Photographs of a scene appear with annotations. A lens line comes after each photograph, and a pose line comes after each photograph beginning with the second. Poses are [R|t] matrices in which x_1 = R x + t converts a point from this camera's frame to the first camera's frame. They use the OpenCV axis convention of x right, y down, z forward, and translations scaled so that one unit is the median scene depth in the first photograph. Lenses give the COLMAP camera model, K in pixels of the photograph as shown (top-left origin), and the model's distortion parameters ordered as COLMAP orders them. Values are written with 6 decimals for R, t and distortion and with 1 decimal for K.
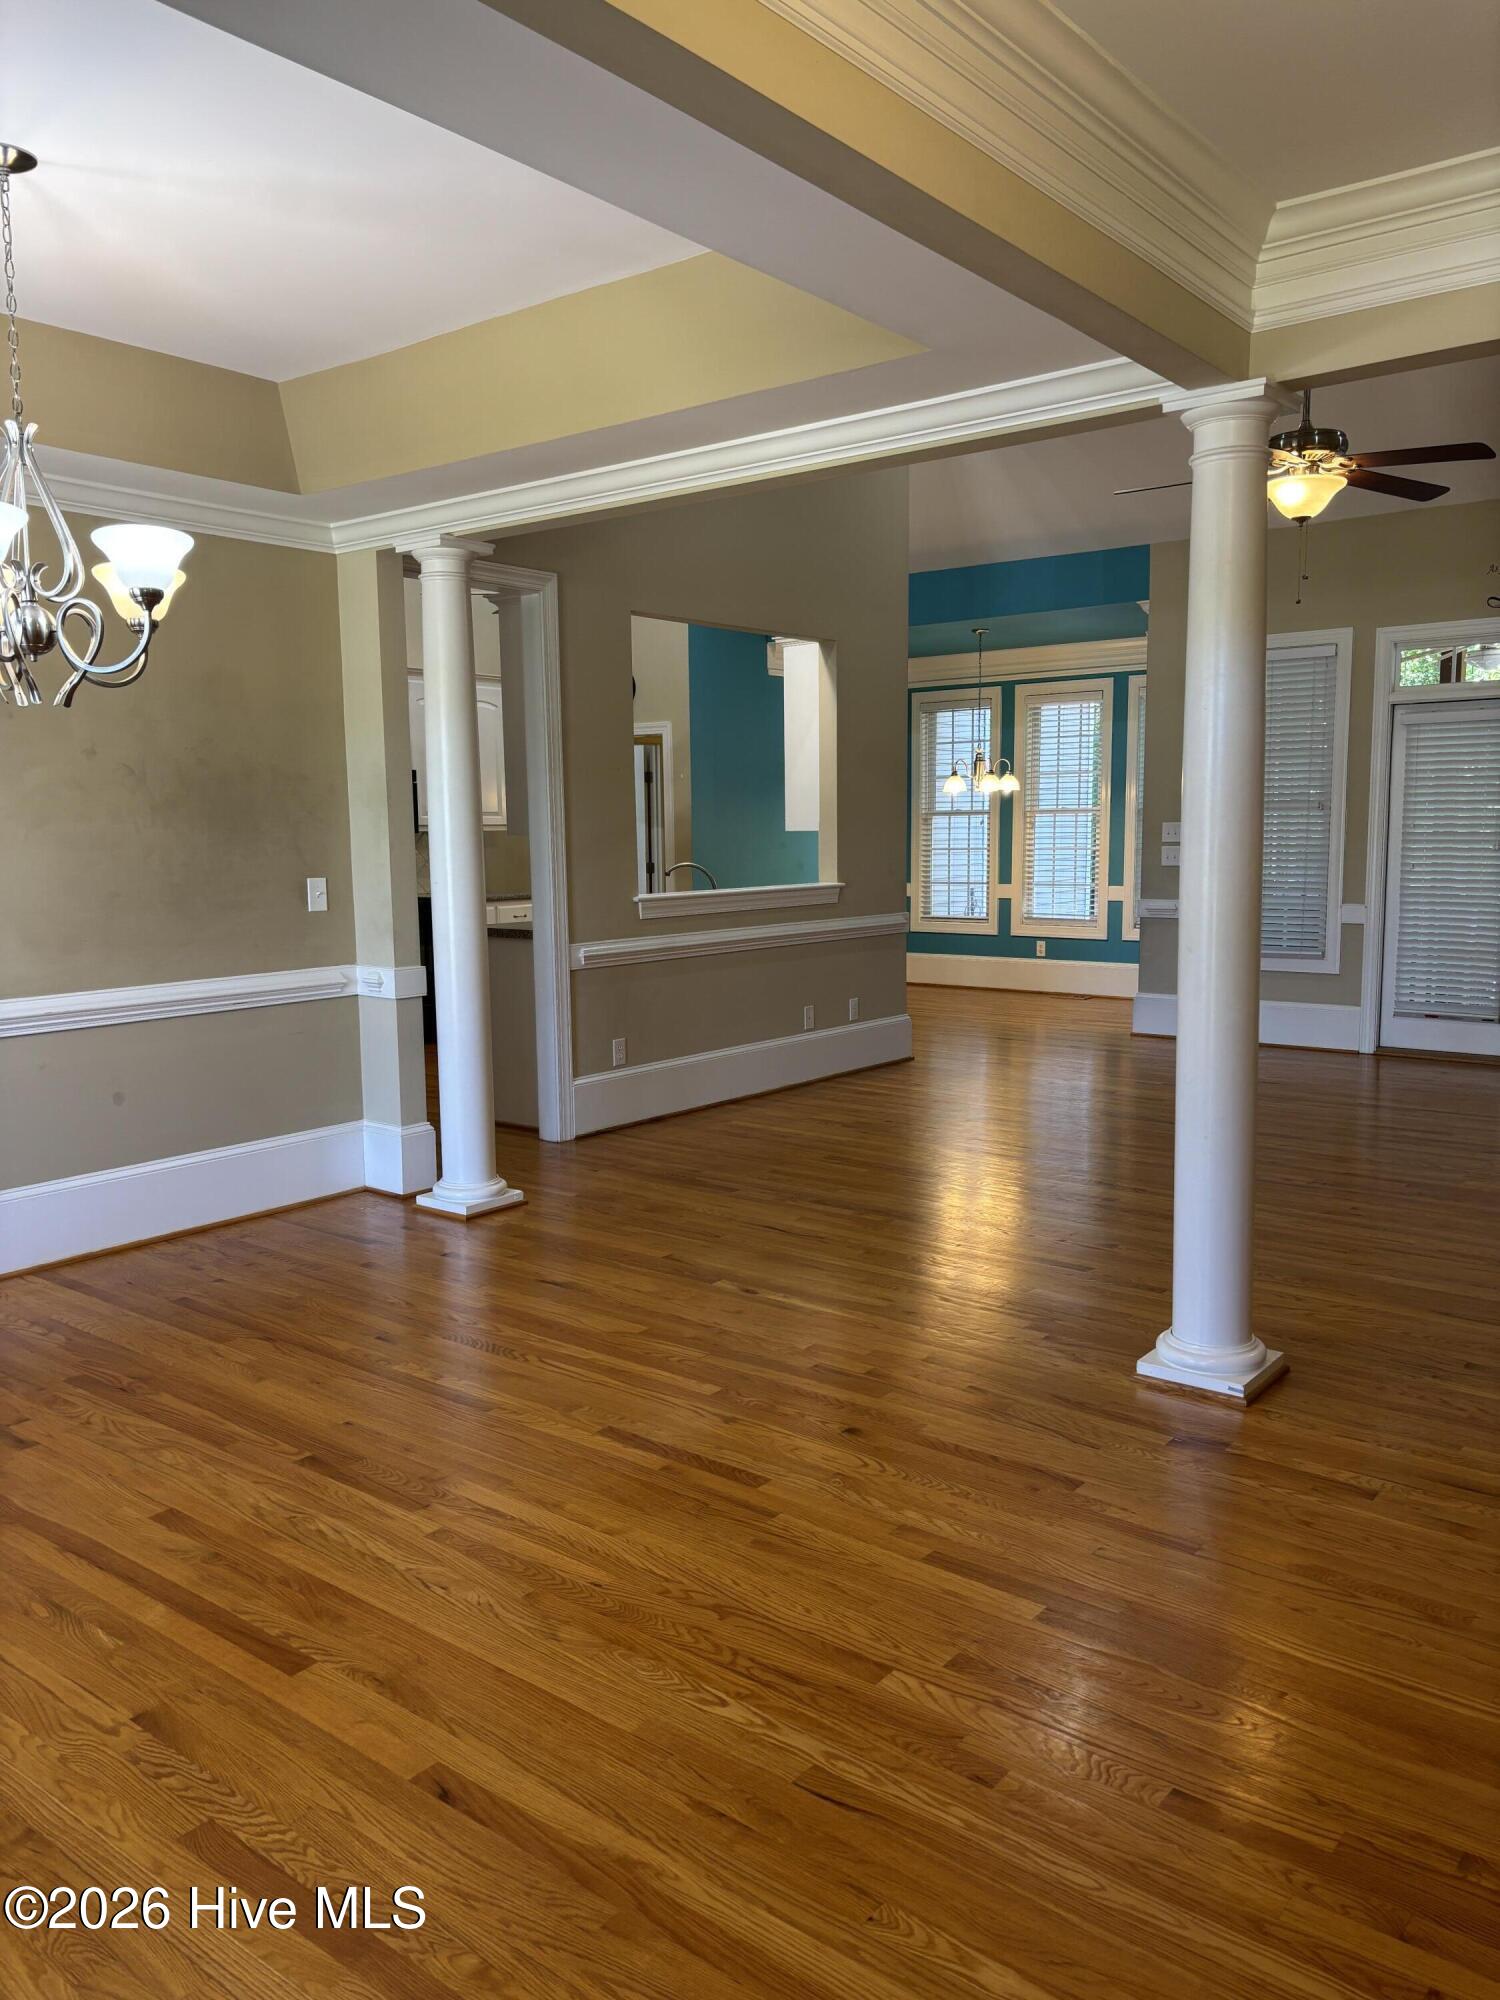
lens RADIAL K [[1504.1, 0, 763.3], [0, 1504.1, 998.3], [0, 0, 1]] dist [0.055072, -0.065305]
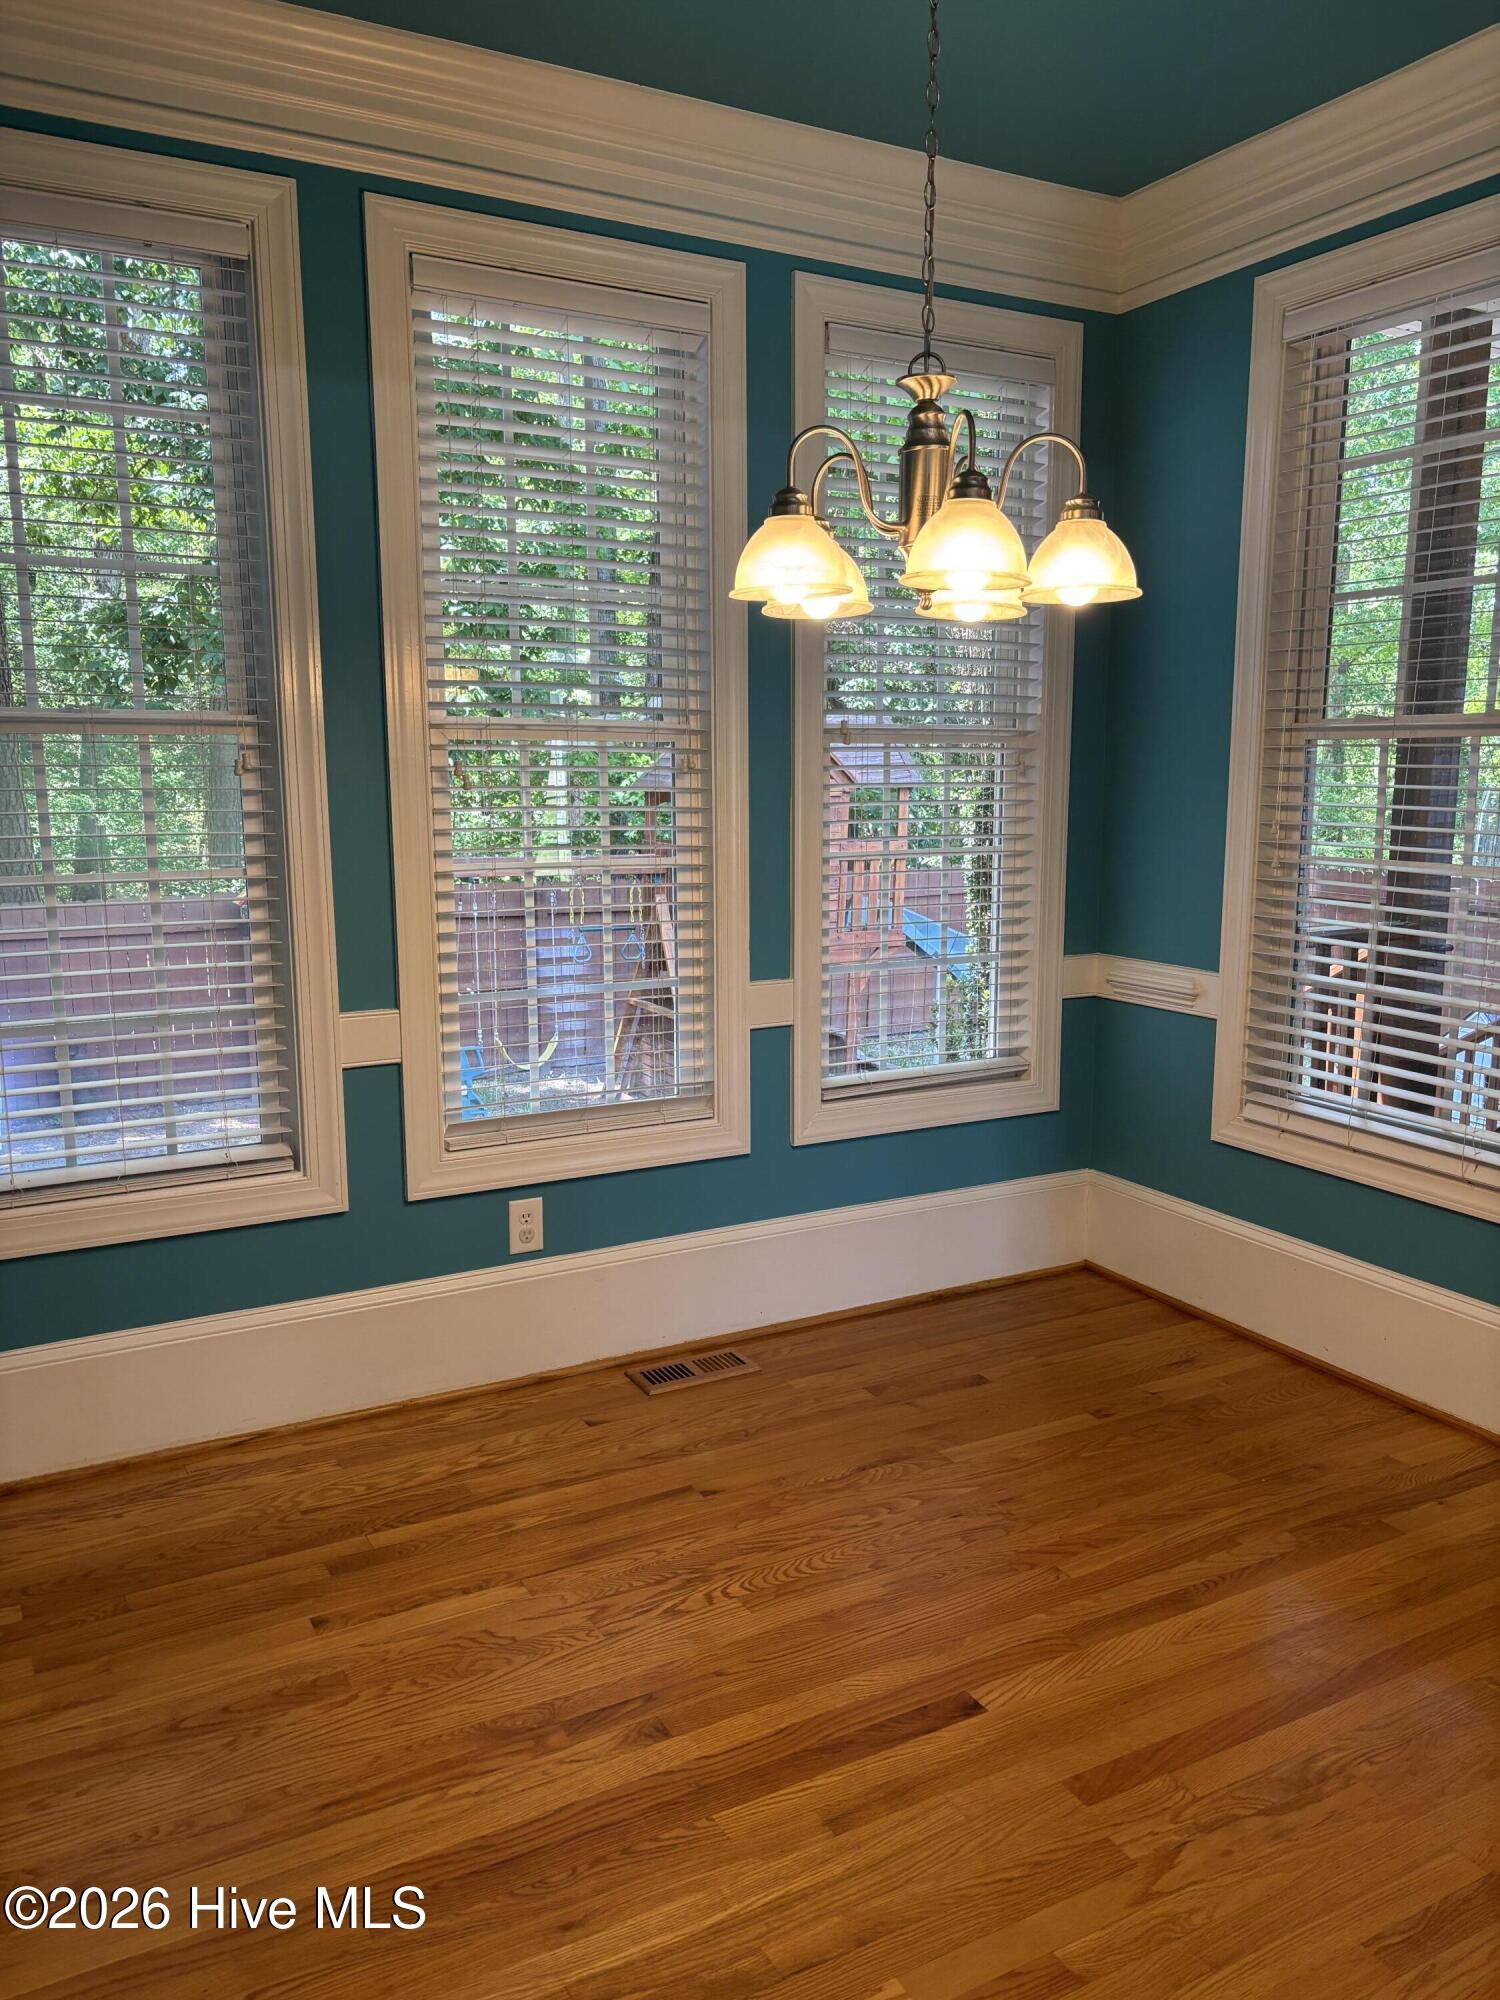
lens RADIAL K [[1504.1, 0, 723.1], [0, 1504.1, 976.2], [0, 0, 1]] dist [0.055072, -0.065305]
pose [[0.398313, -0.115805, 0.909910, -0.067779], [0.104031, 0.991301, 0.080624, -0.133177], [-0.911331, 0.062546, 0.406895, 1.164464]]
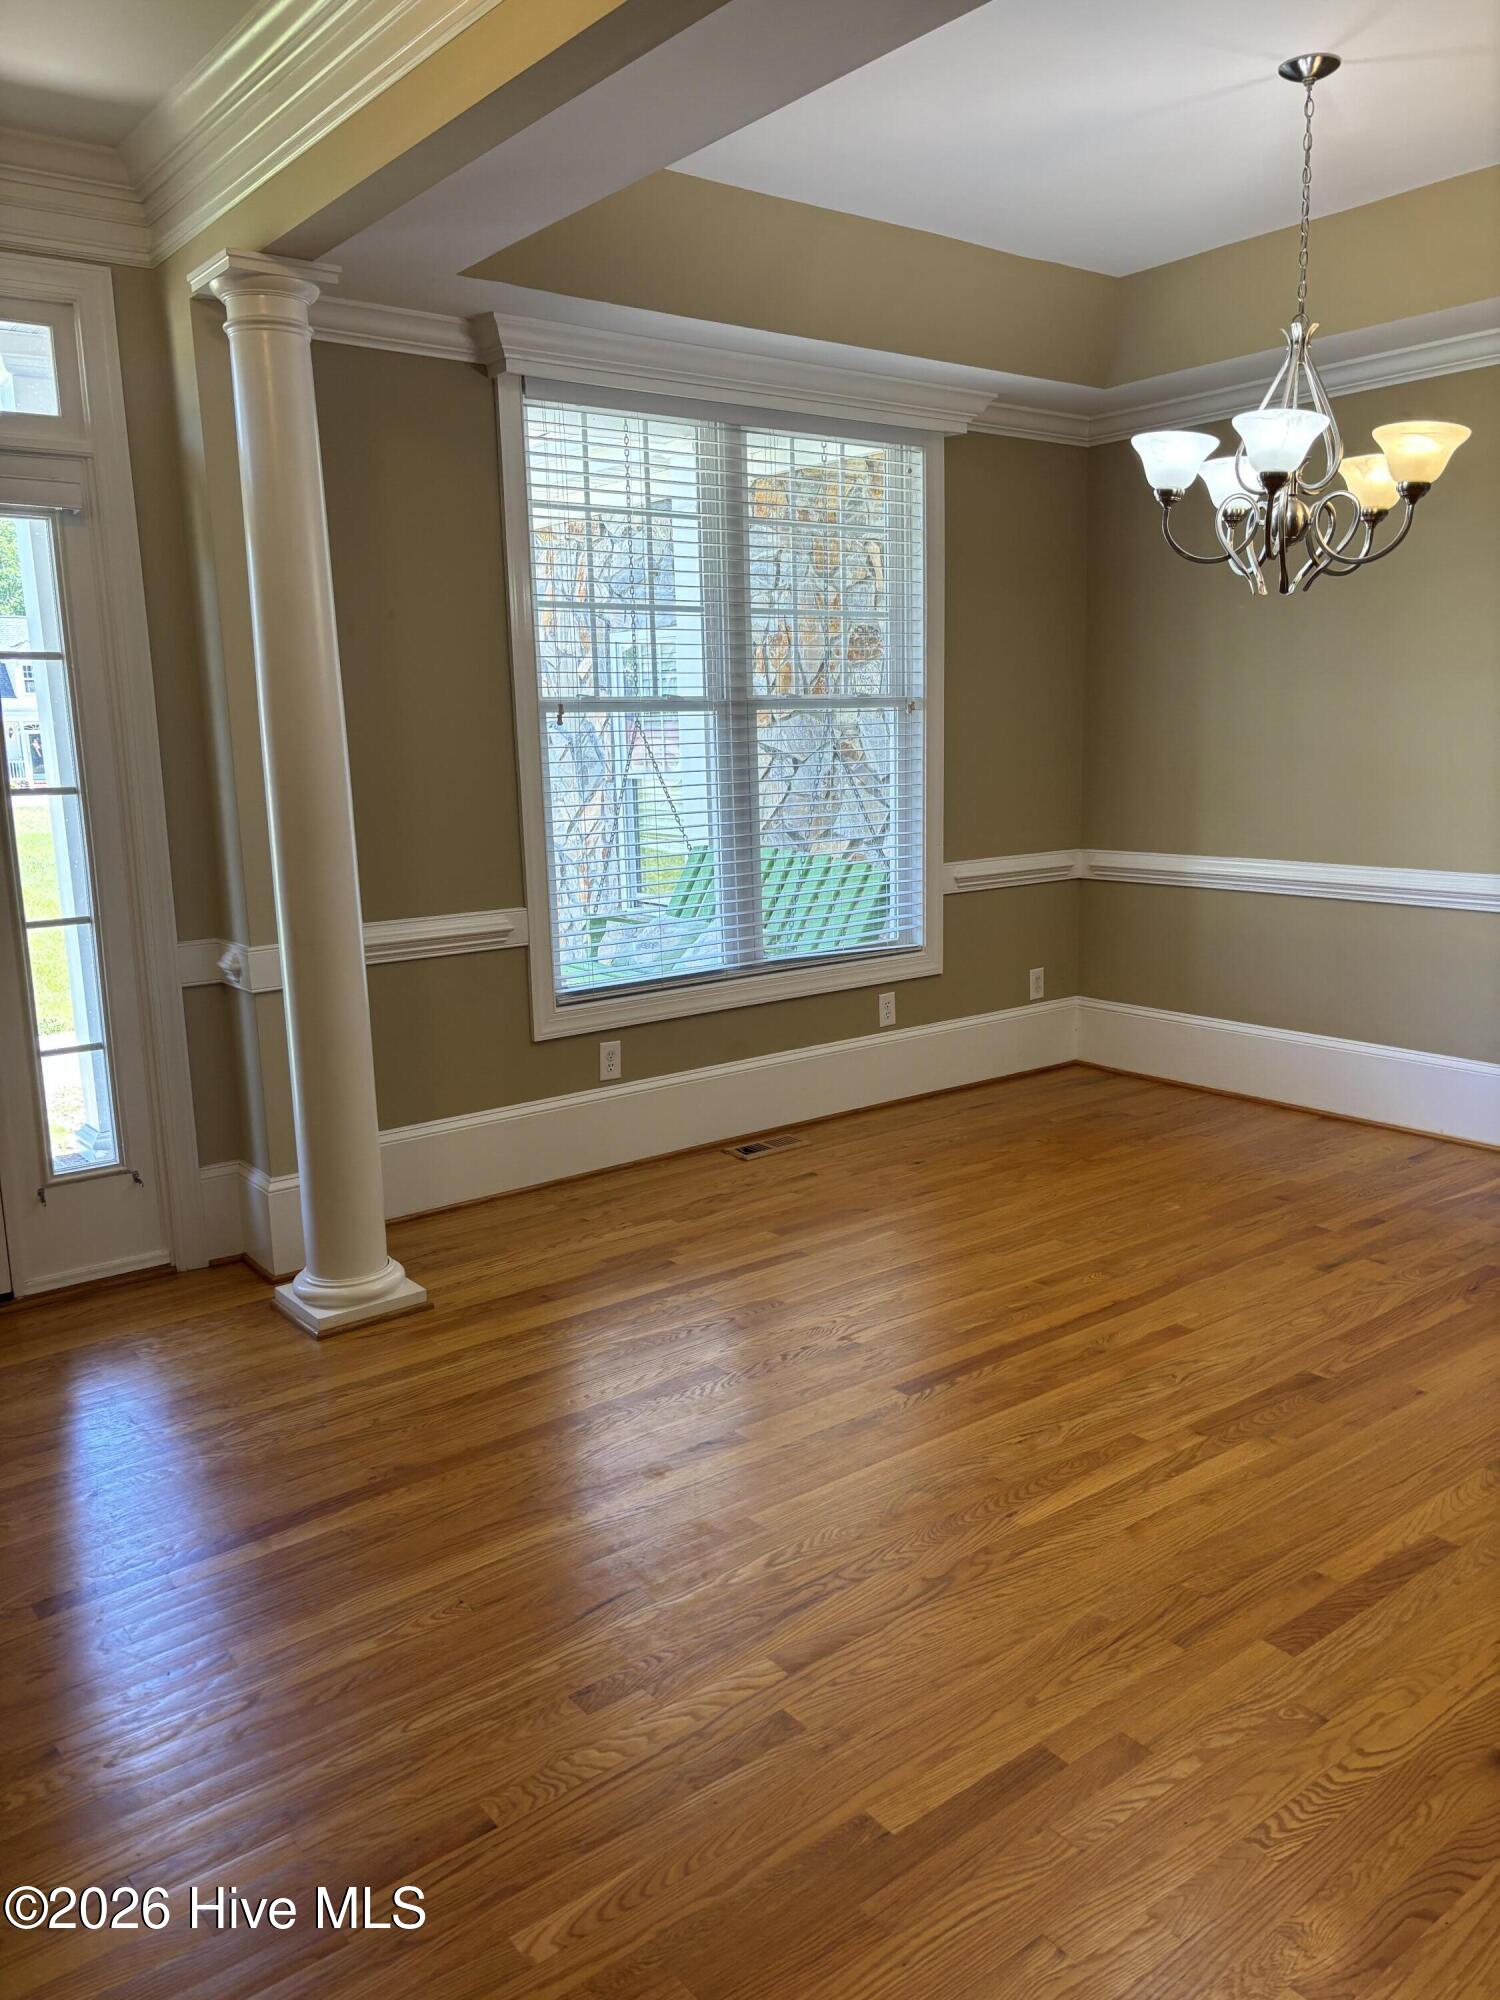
lens RADIAL K [[1504.1, 0, 752.1], [0, 1504.1, 1000.4], [0, 0, 1]] dist [0.055072, -0.065305]
pose [[-0.235325, 0.190594, -0.953046, 0.247572], [-0.085880, 0.972670, 0.215724, -0.038976], [0.968115, 0.132613, -0.212525, 0.317411]]
